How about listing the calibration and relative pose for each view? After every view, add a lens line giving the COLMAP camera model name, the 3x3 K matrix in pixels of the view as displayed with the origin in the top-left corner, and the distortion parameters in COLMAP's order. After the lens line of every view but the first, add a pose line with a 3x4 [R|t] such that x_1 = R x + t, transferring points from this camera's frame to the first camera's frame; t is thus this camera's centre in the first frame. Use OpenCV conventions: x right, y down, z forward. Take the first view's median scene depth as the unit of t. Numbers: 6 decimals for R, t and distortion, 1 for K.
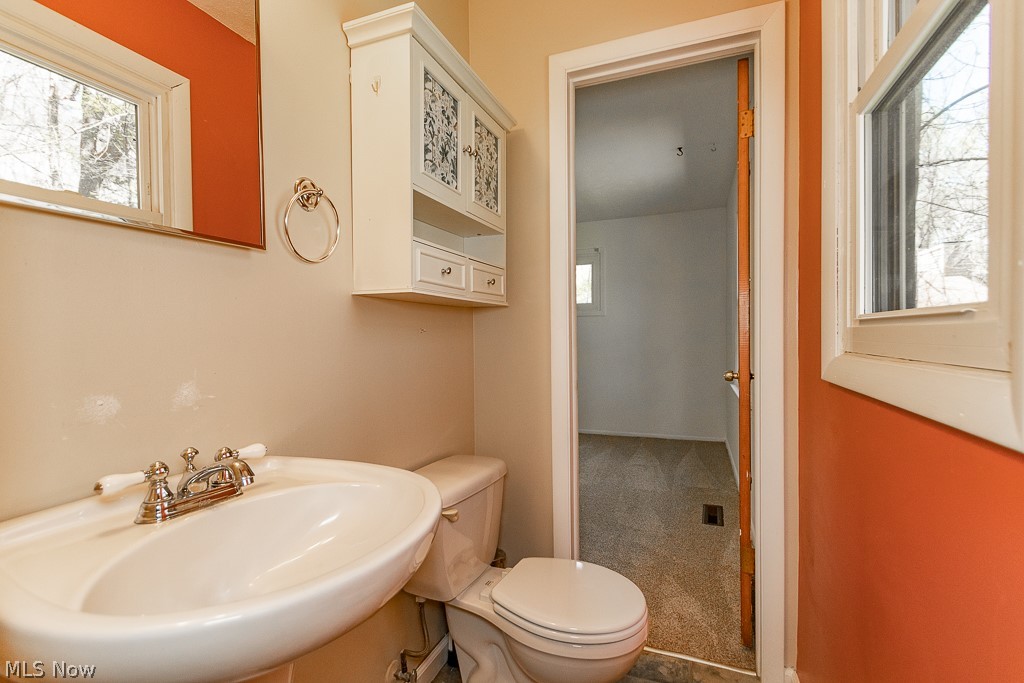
lens RADIAL K [[477.0, 0, 513.2], [0, 477.0, 339.7], [0, 0, 1]] dist [0.010468, -0.004719]
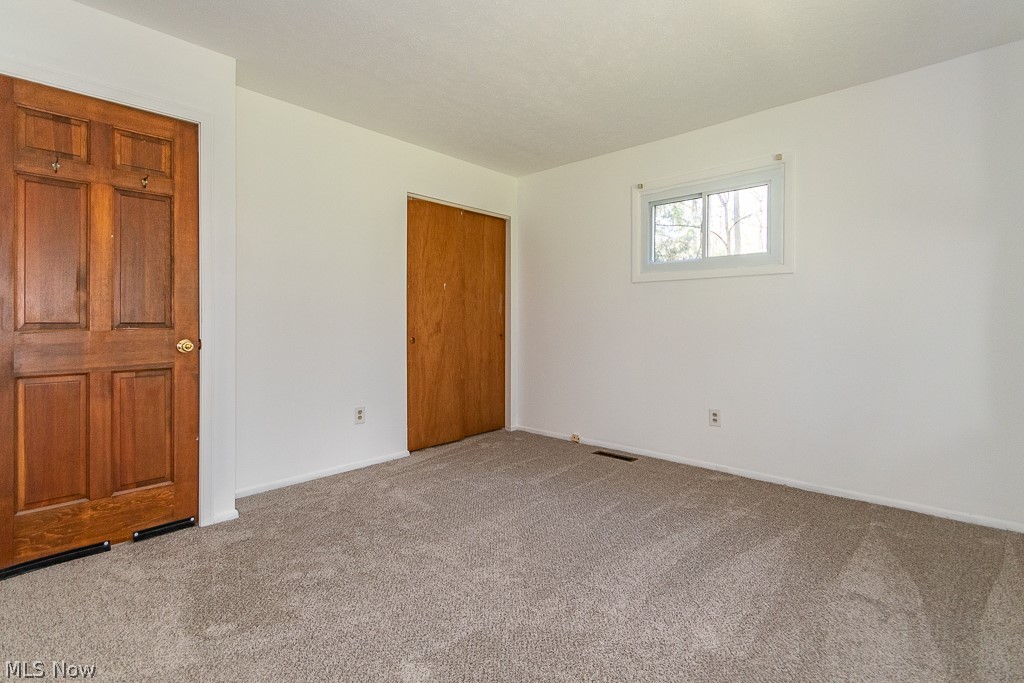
lens RADIAL K [[477.0, 0, 523.6], [0, 477.0, 323.3], [0, 0, 1]] dist [0.010468, -0.004719]
pose [[0.928925, -0.000922, -0.370267, 0.129698], [-0.001310, 0.999982, -0.005777, 0.012836], [0.370266, 0.005852, 0.928907, 0.455055]]
